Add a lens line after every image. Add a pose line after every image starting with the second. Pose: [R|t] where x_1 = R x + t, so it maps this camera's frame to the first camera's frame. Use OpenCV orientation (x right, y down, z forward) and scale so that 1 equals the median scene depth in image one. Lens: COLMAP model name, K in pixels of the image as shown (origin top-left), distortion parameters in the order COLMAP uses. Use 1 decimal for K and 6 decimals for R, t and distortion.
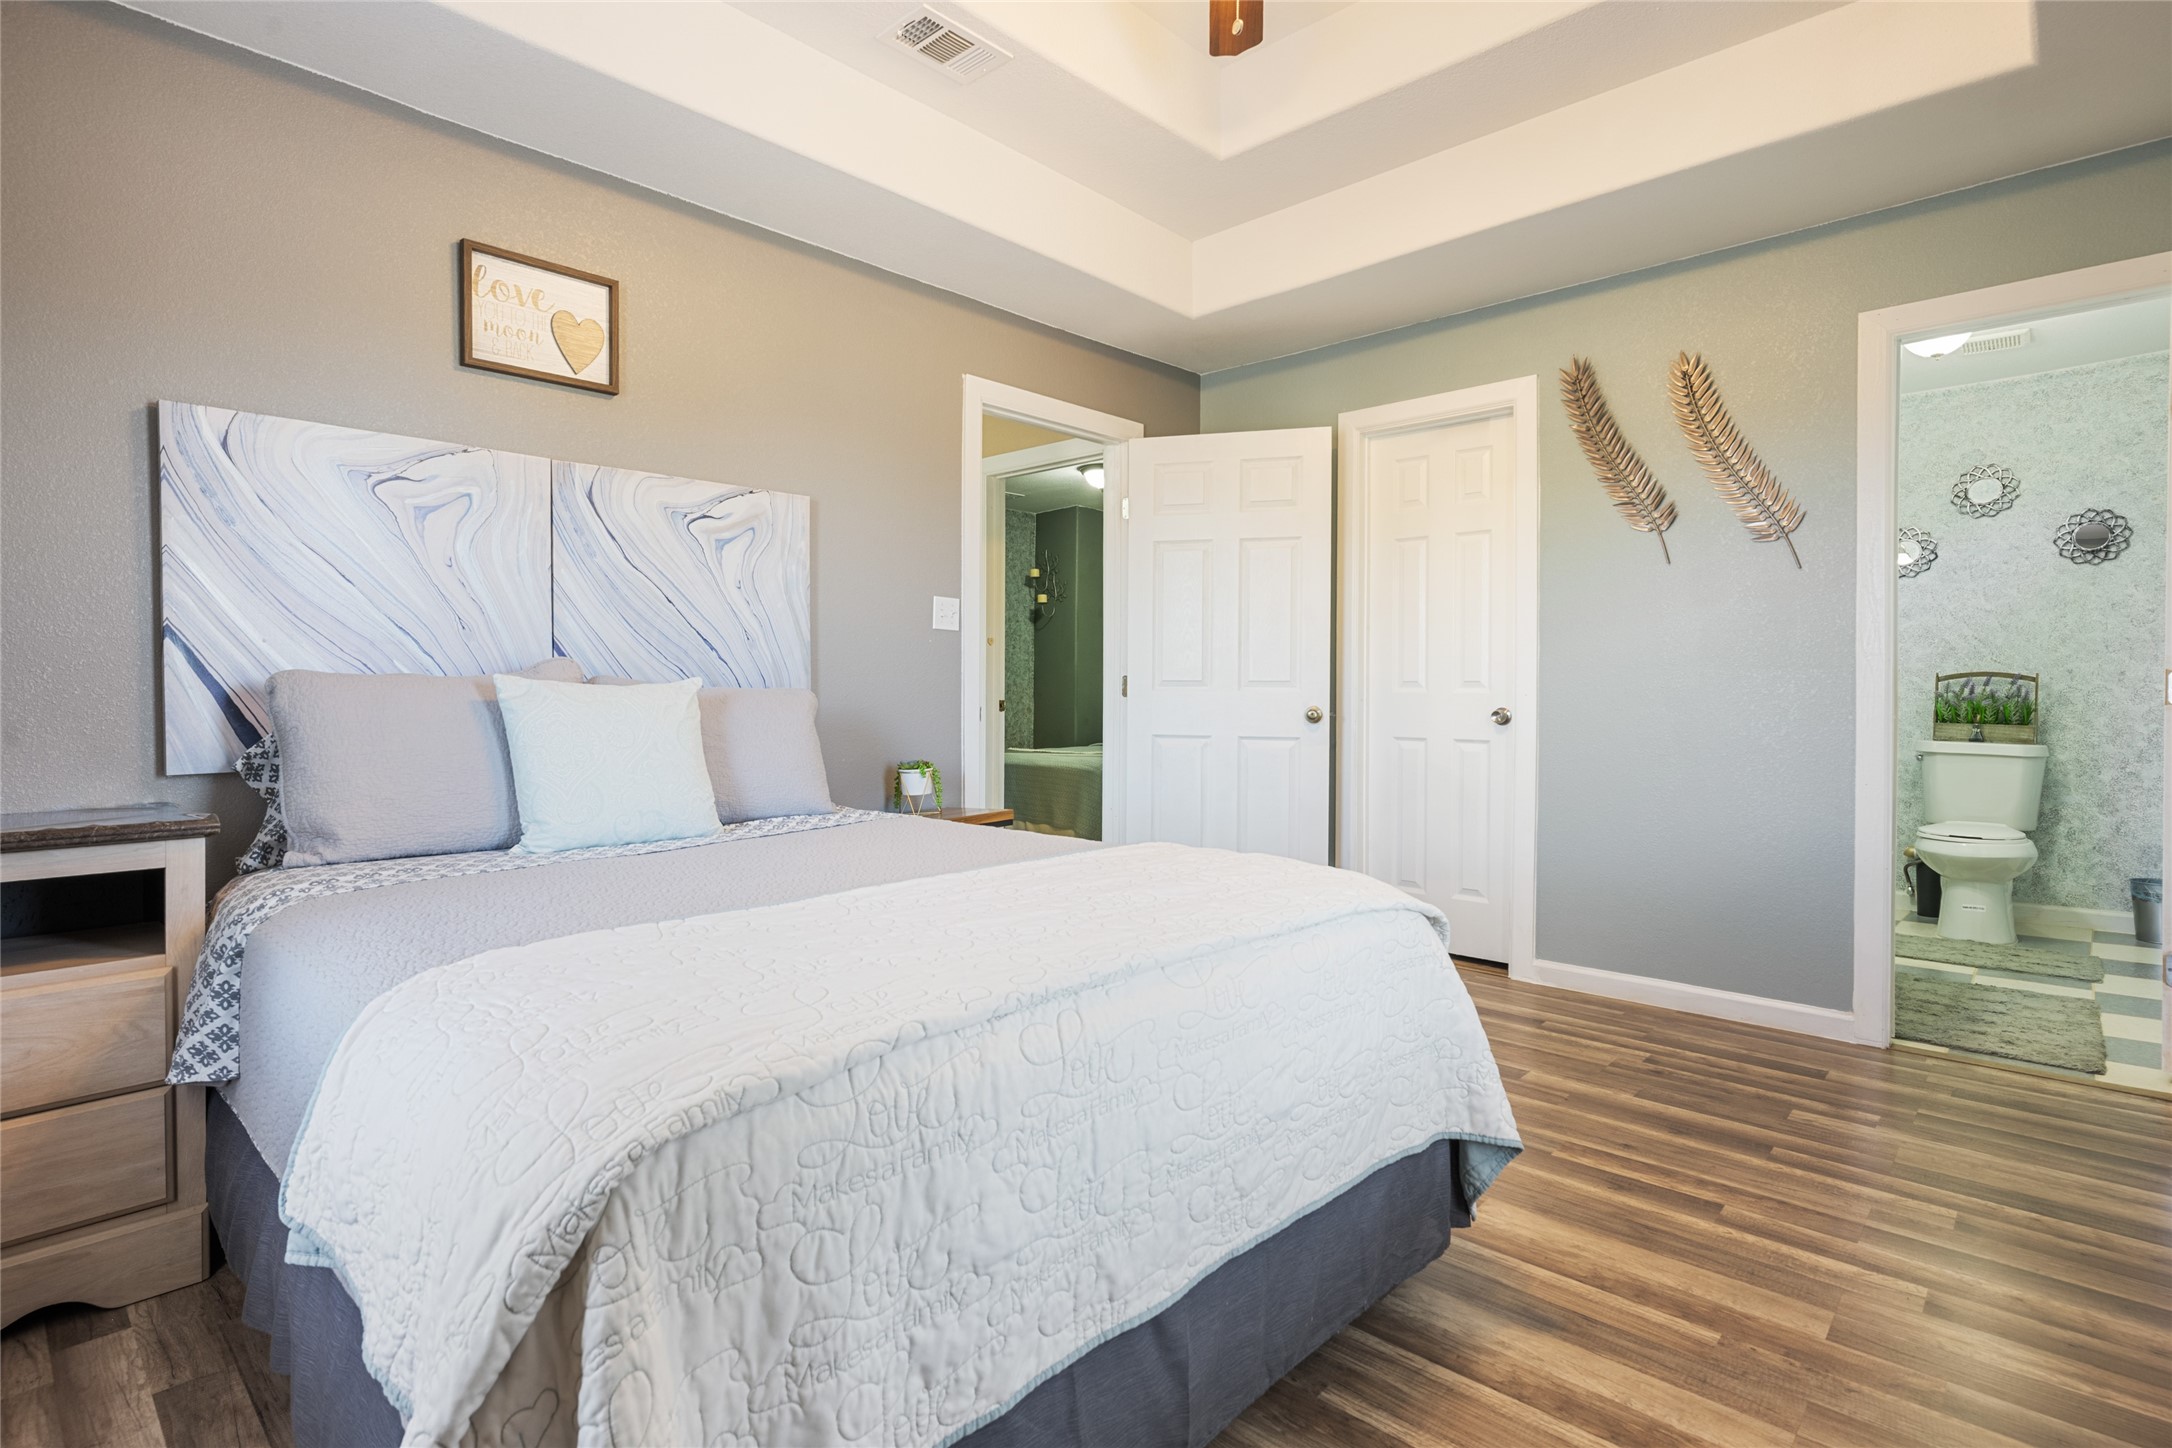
lens RADIAL K [[1047.6, 0, 1085.8], [0, 1047.6, 709.9], [0, 0, 1]] dist [-0.001499, 0.001941]
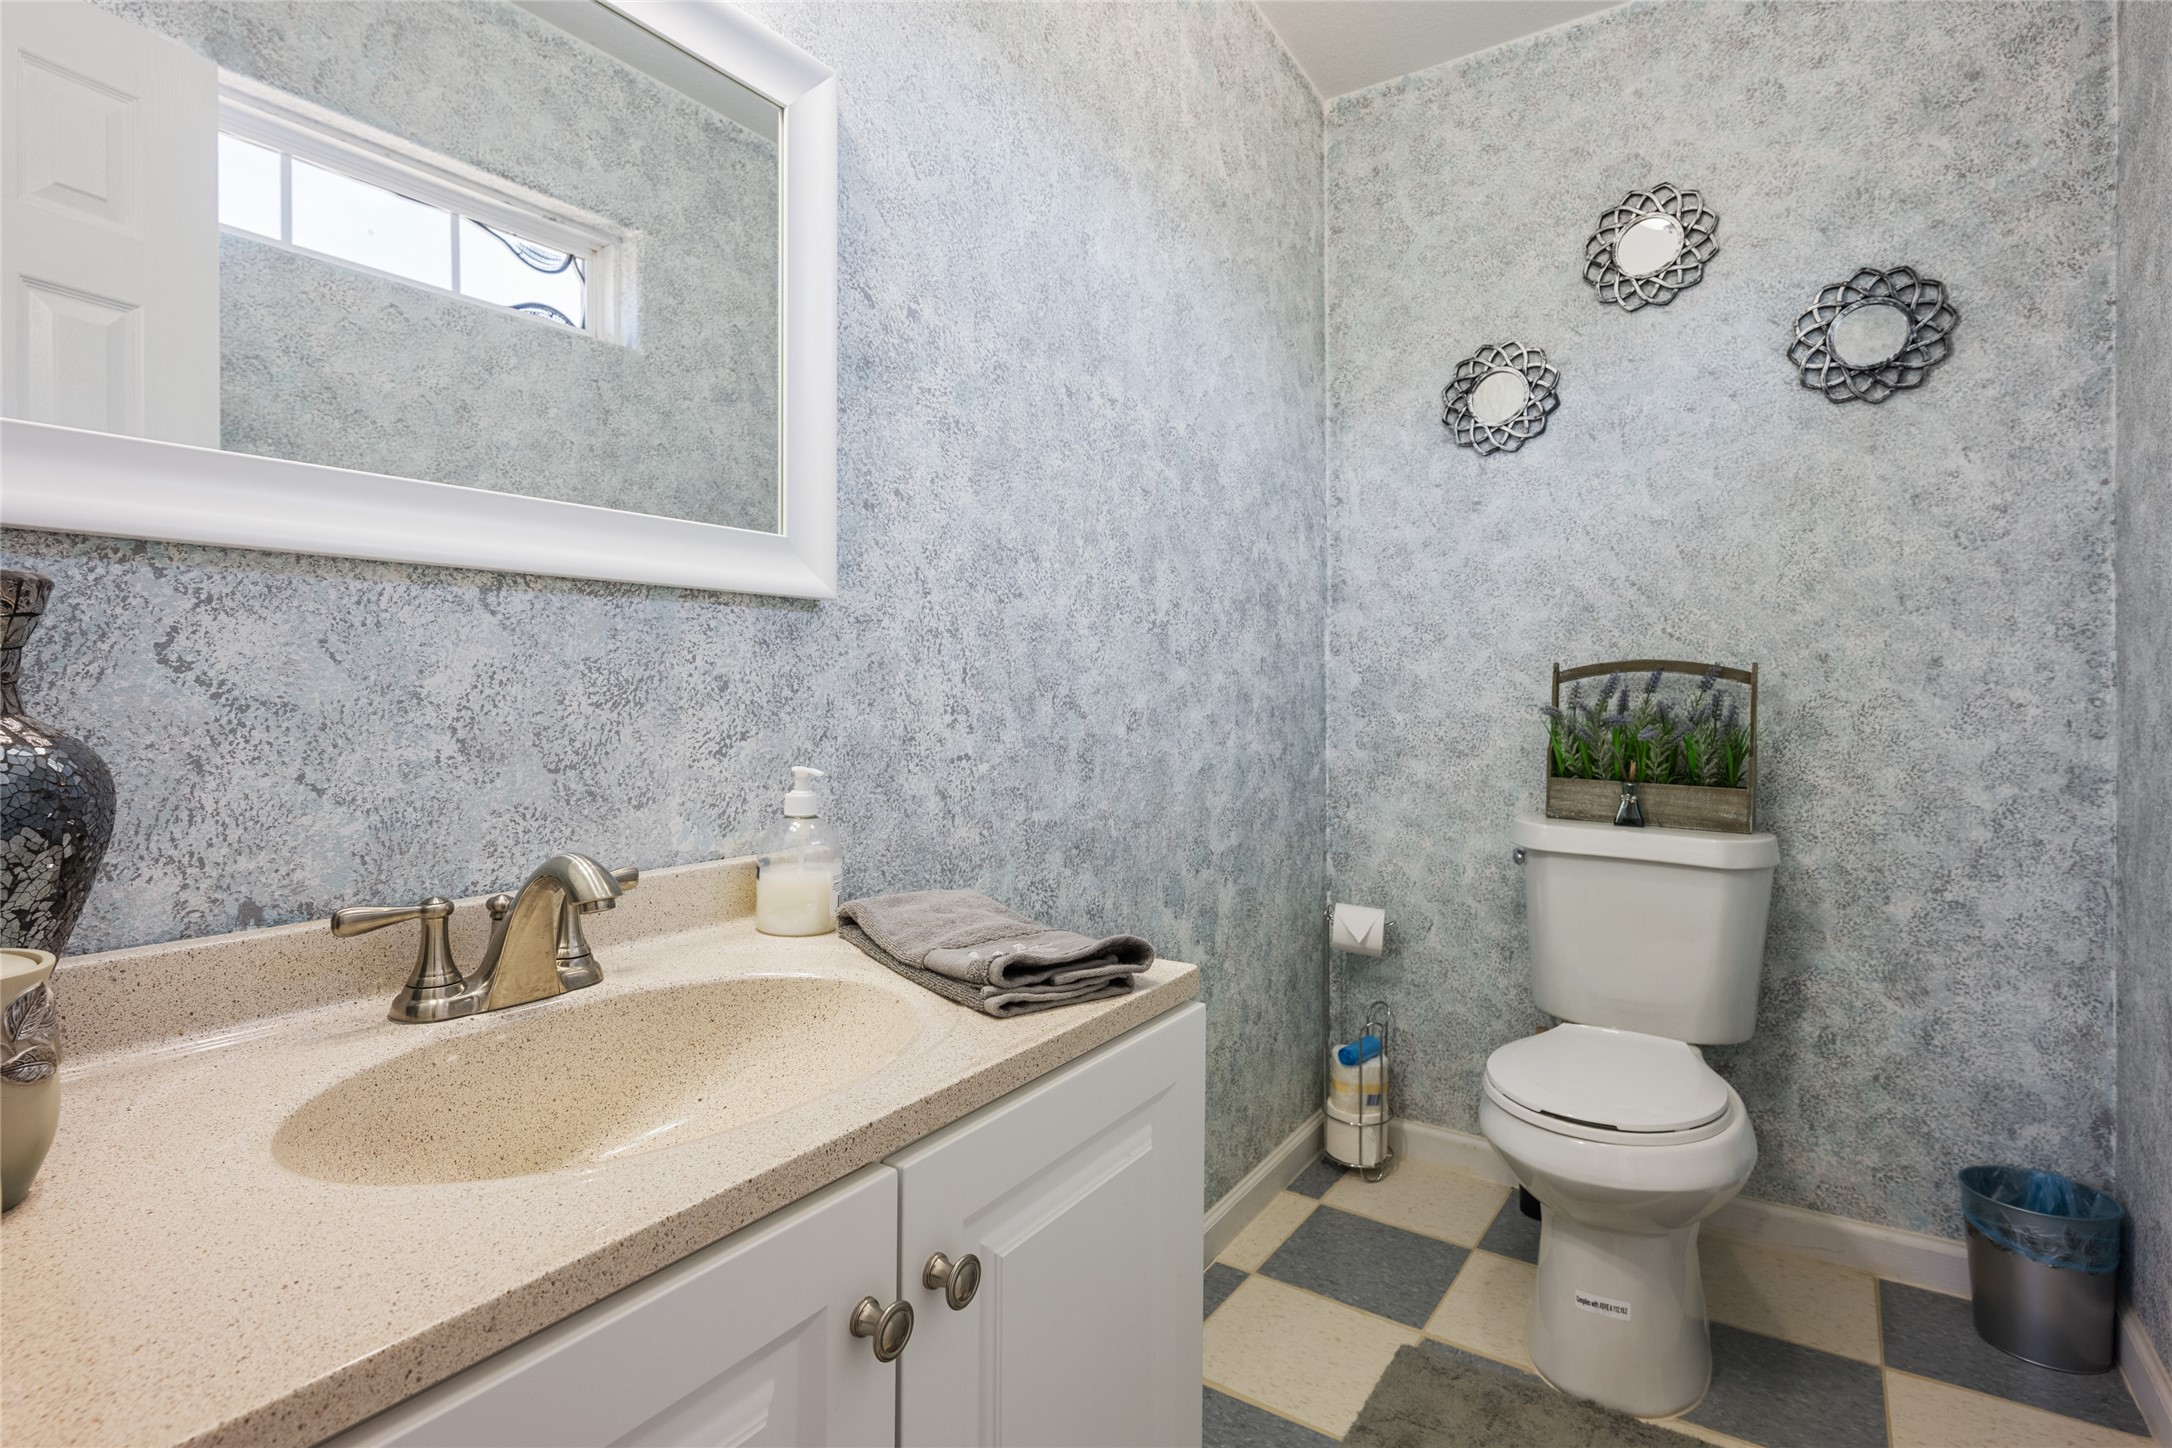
lens RADIAL K [[1047.6, 0, 1081.2], [0, 1047.6, 713.0], [0, 0, 1]] dist [-0.001499, 0.001941]
pose [[0.986343, -0.007998, 0.164512, 0.573831], [0.007140, 0.999958, 0.005802, -0.019252], [-0.164552, -0.004548, 0.986358, 0.631919]]
